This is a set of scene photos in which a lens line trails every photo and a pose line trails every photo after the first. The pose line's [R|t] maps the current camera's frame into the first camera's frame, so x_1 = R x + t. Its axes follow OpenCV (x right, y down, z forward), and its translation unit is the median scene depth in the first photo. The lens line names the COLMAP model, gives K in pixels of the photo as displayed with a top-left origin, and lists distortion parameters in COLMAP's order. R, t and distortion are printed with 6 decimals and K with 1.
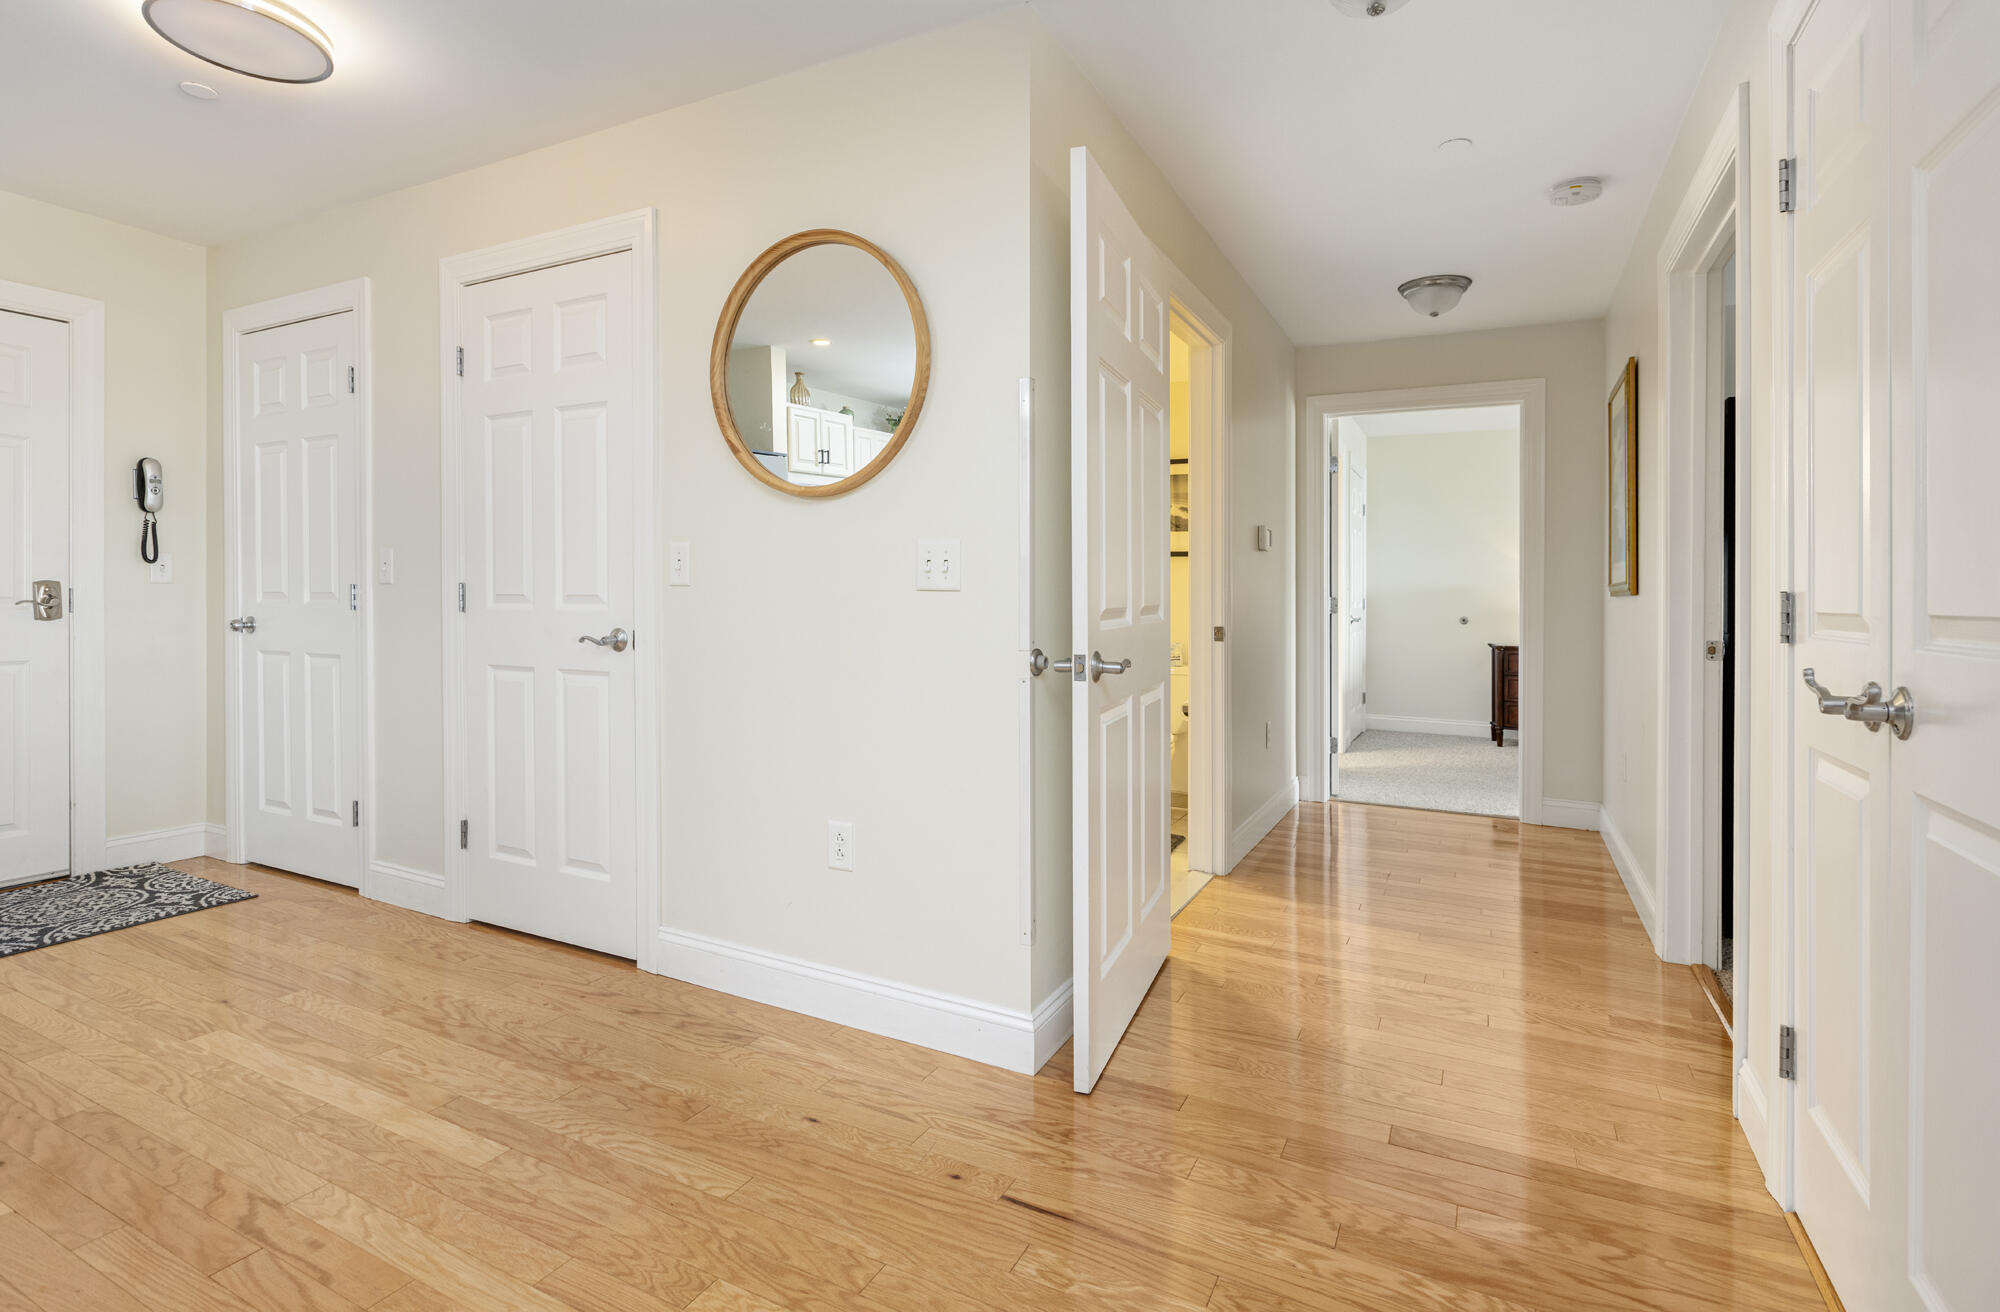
lens RADIAL K [[967.4, 0, 975.1], [0, 967.4, 604.4], [0, 0, 1]] dist [-0.001079, -0.001640]
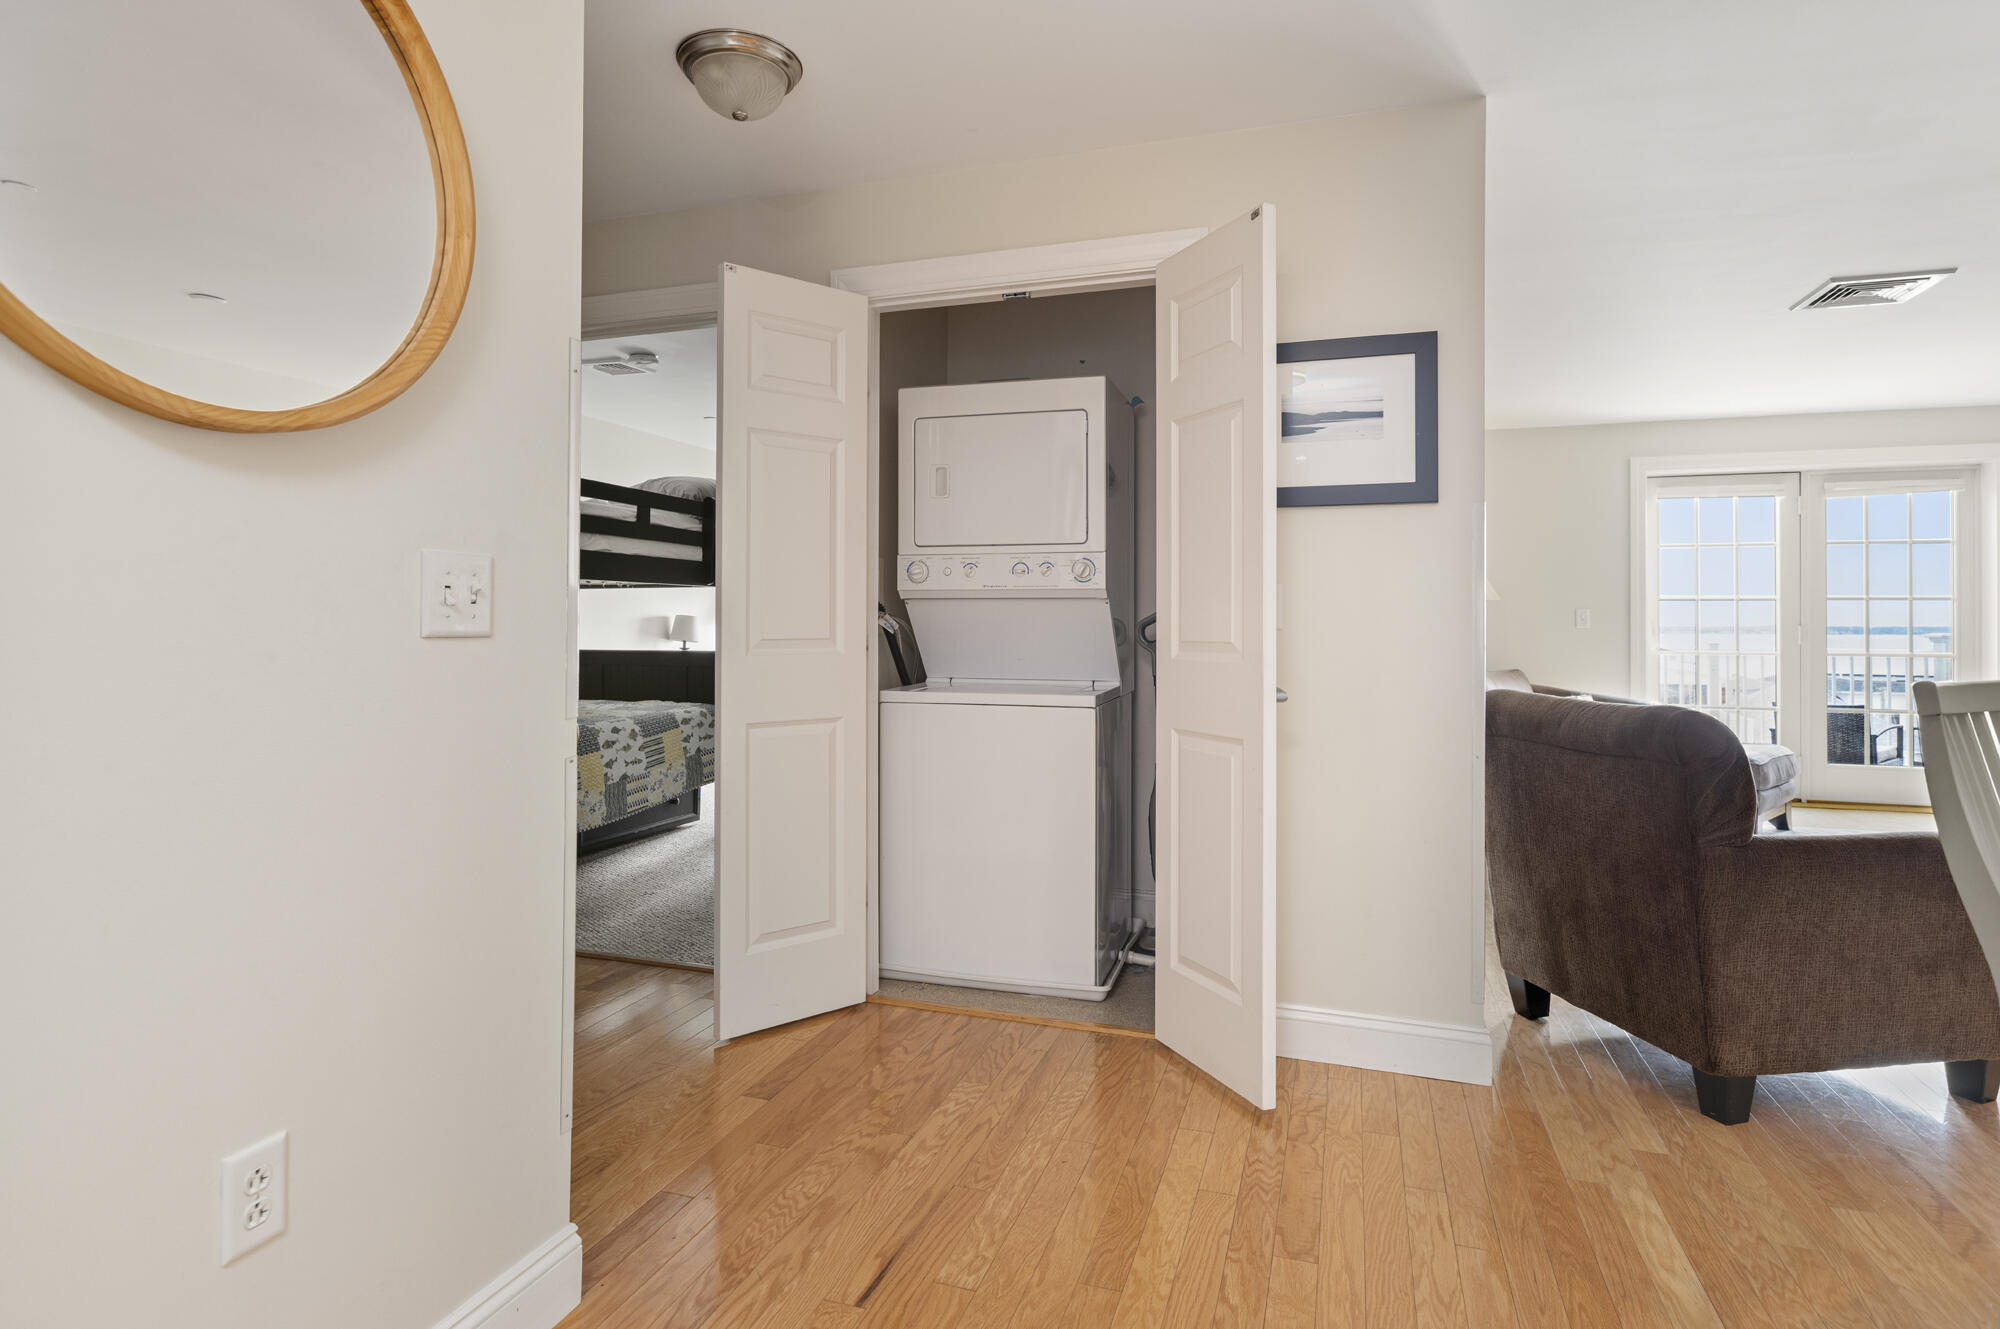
lens RADIAL K [[1053.0, 0, 1002.7], [0, 1053.0, 632.5], [0, 0, 1]] dist [0.004658, -0.001870]
pose [[-0.163256, -0.022672, 0.986323, -0.652500], [0.005618, 0.999698, 0.023909, -0.028569], [-0.986568, 0.009444, -0.163079, 0.696869]]
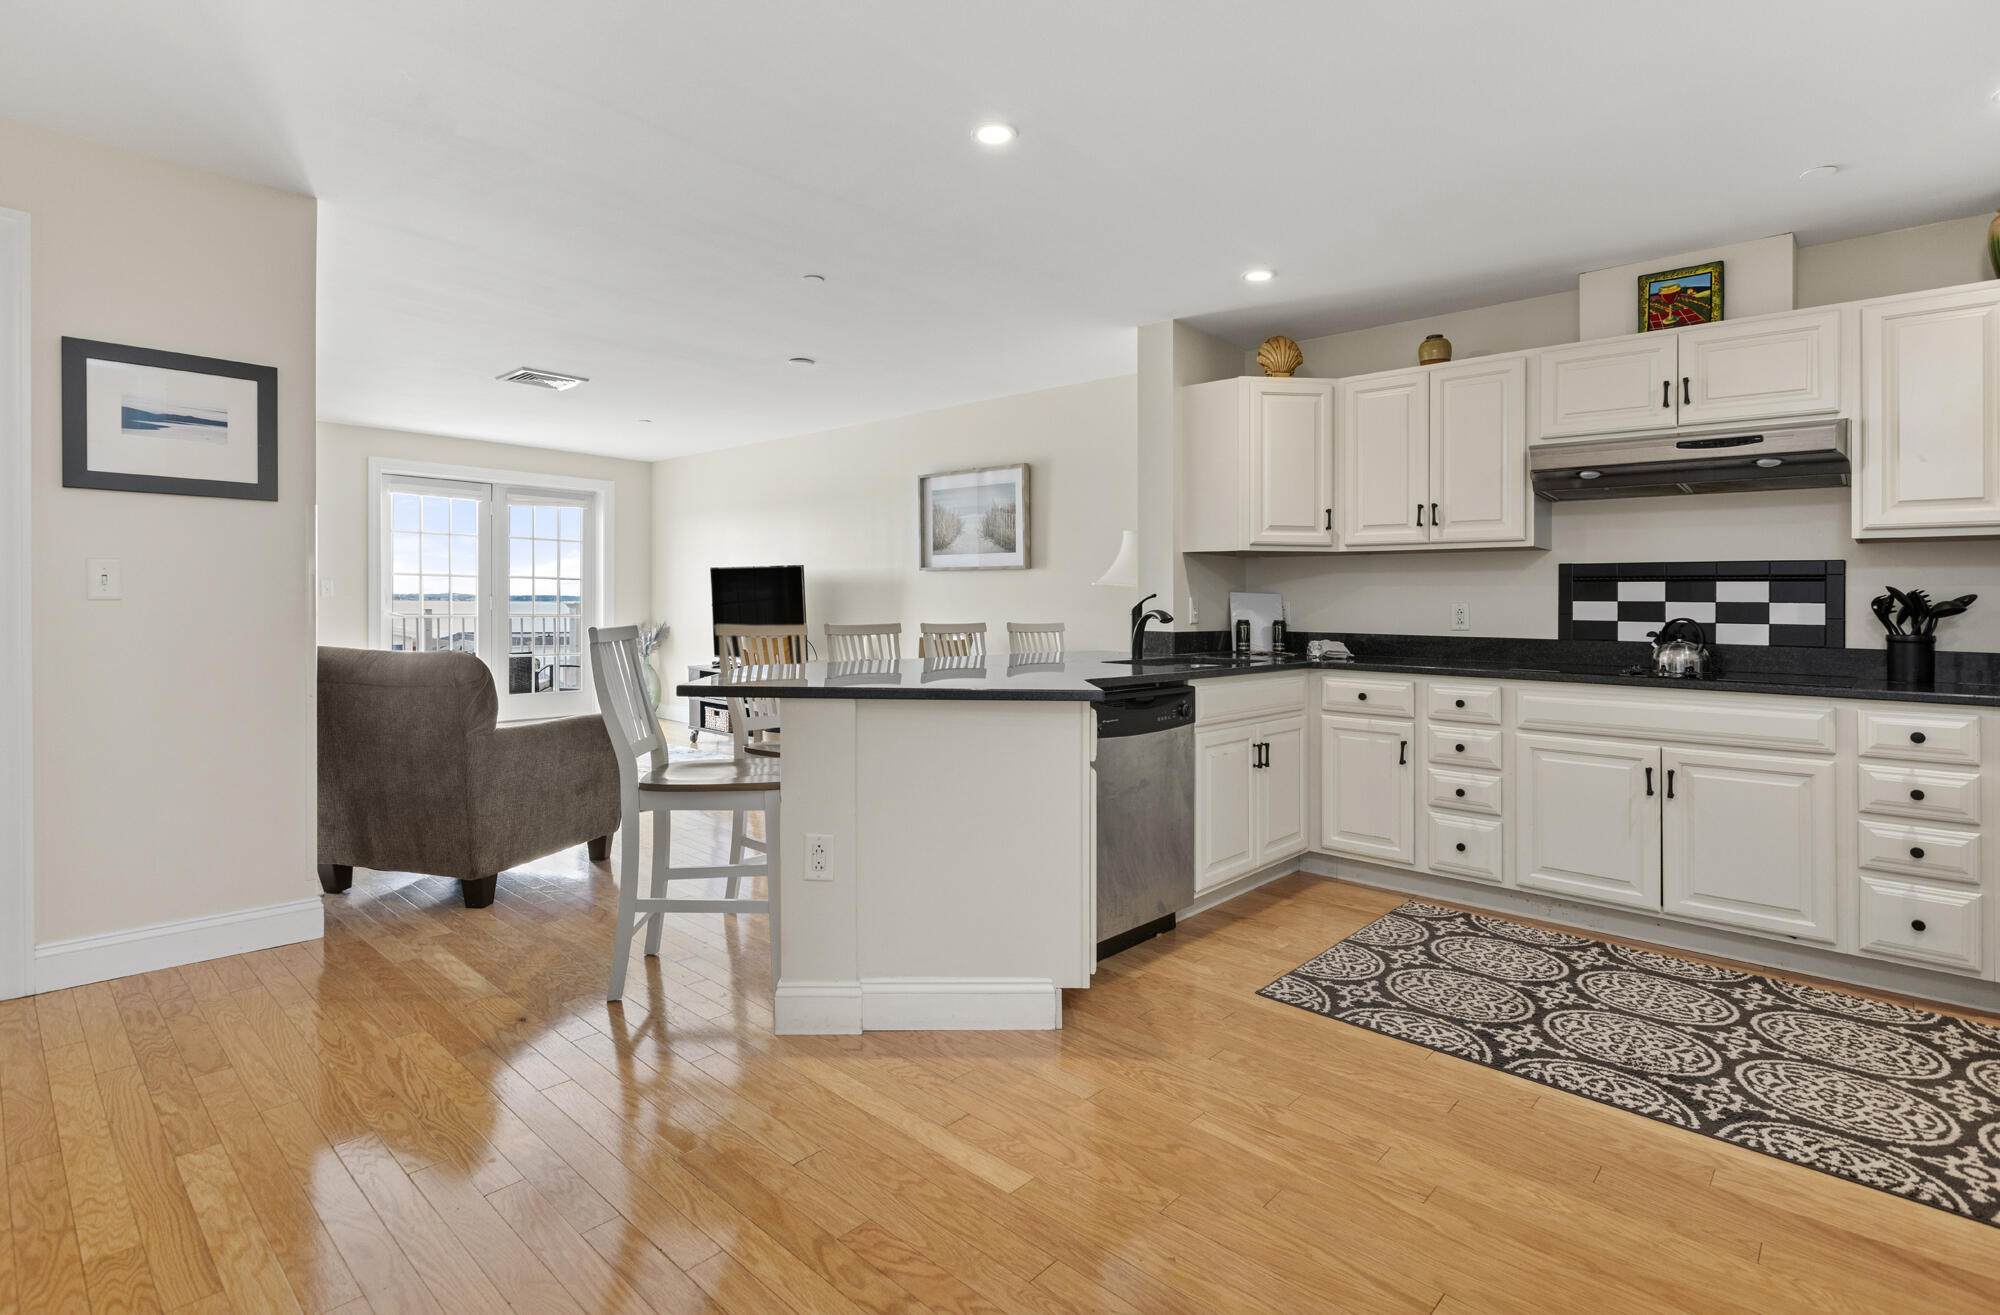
lens RADIAL K [[969.2, 0, 983.6], [0, 969.2, 591.3], [0, 0, 1]] dist [0.003197, -0.002489]
pose [[-0.963638, -0.021768, 0.266324, -0.883705], [-0.020827, 0.999763, 0.006356, -0.041617], [-0.266399, 0.000579, -0.963863, 1.043667]]
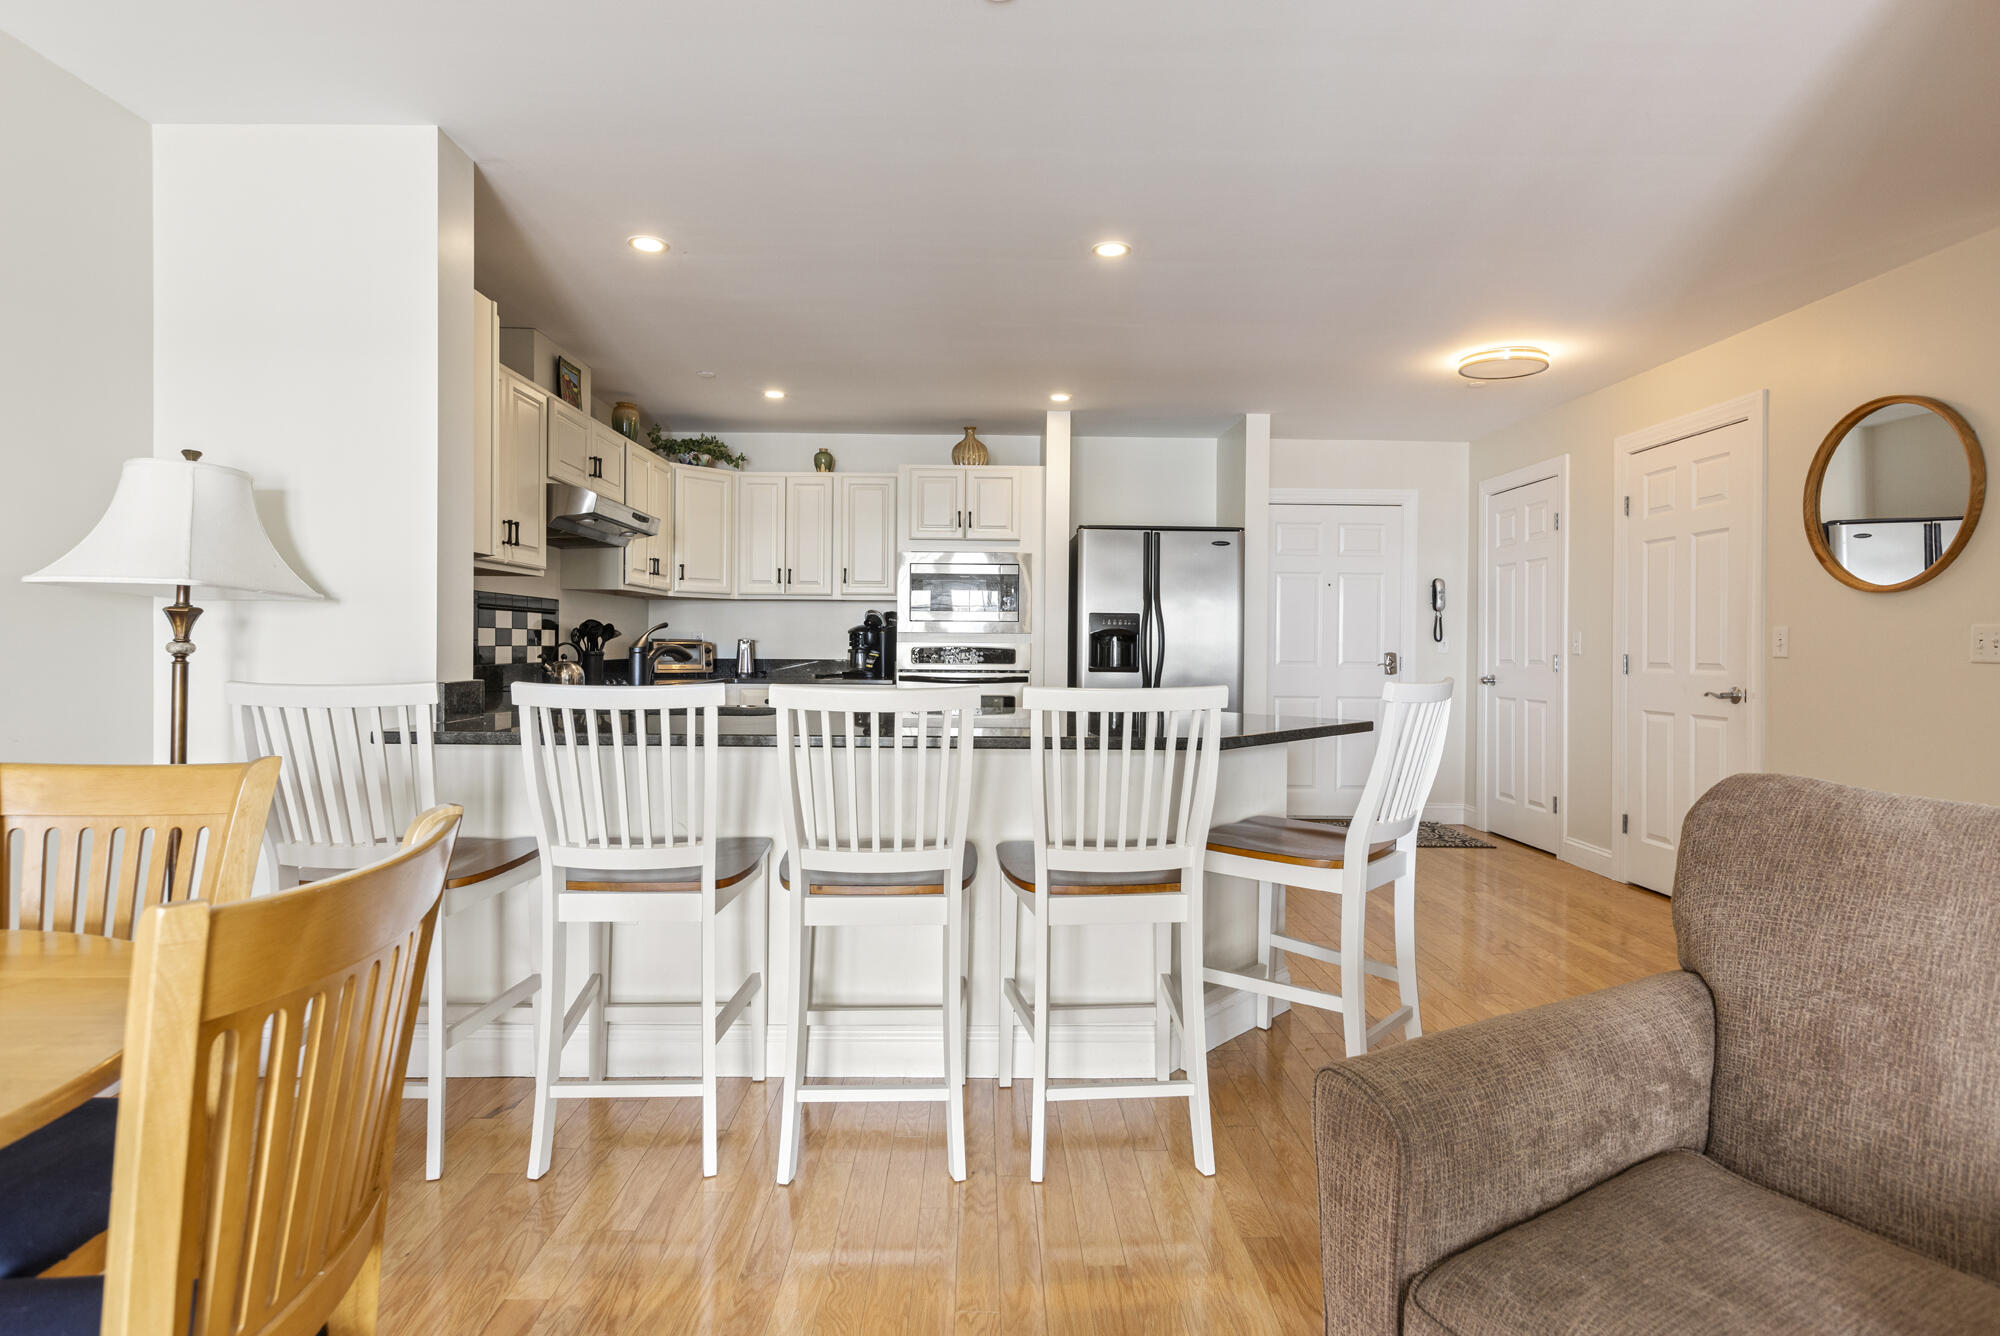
lens RADIAL K [[1002.0, 0, 999.4], [0, 1002.0, 655.3], [0, 0, 1]] dist [0.001045, -0.000226]
pose [[0.472682, 0.002875, -0.881228, 0.456661], [-0.016334, 0.999851, -0.005499, 0.003517], [0.881082, 0.016993, 0.472659, -0.709011]]
